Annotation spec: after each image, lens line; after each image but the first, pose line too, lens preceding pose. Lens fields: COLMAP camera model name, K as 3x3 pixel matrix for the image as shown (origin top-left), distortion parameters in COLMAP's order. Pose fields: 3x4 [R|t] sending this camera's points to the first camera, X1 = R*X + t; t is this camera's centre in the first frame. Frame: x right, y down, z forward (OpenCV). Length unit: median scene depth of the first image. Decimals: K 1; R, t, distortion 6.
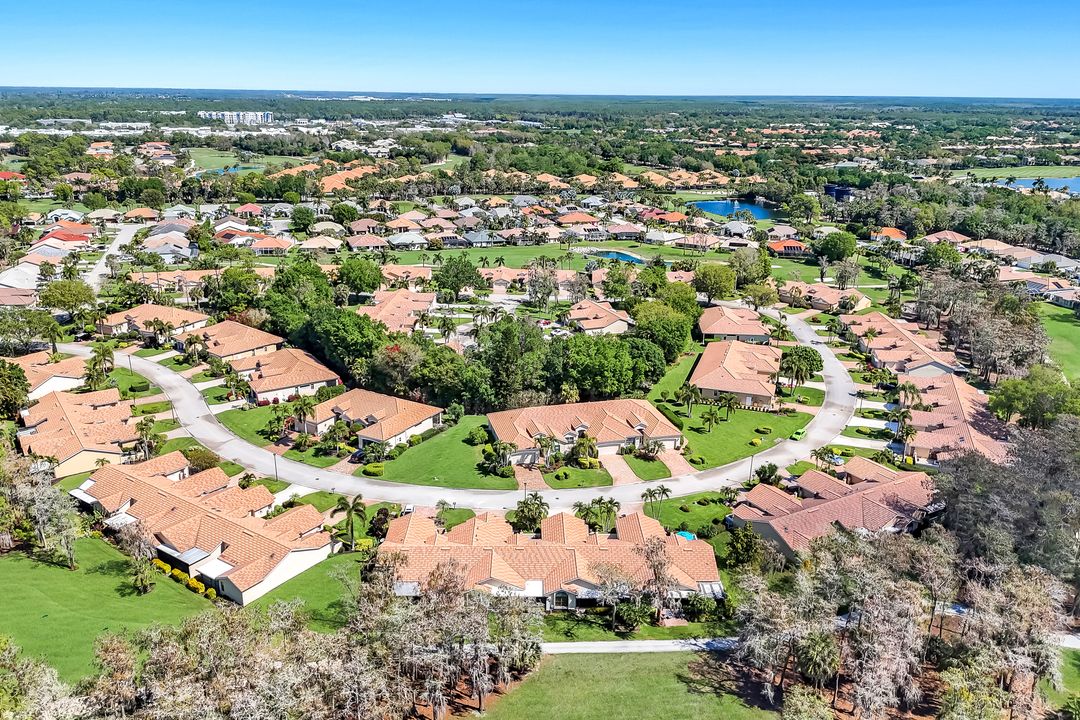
lens RADIAL K [[772.4, 0, 538.9], [0, 772.4, 376.6], [0, 0, 1]] dist [0.106270, -0.160568]
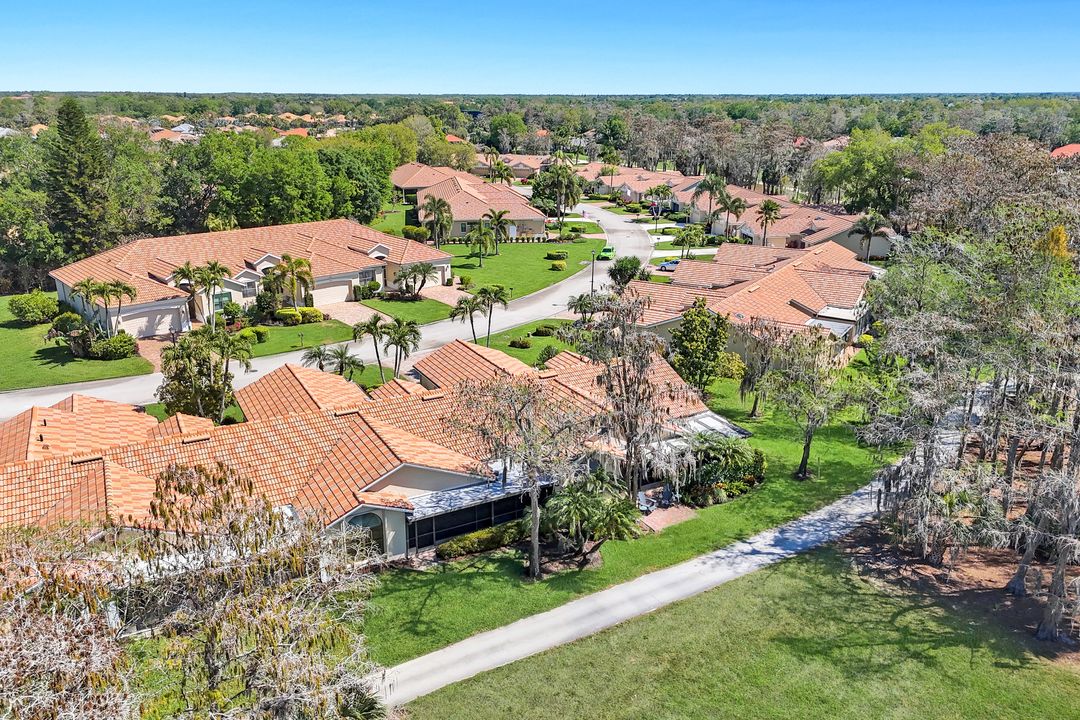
lens RADIAL K [[772.4, 0, 538.9], [0, 772.4, 376.6], [0, 0, 1]] dist [0.106270, -0.160568]
pose [[0.883516, -0.151231, 0.443317, -0.041606], [0.146500, 0.988181, 0.045133, 0.214342], [-0.444902, 0.025070, 0.895228, 0.668215]]
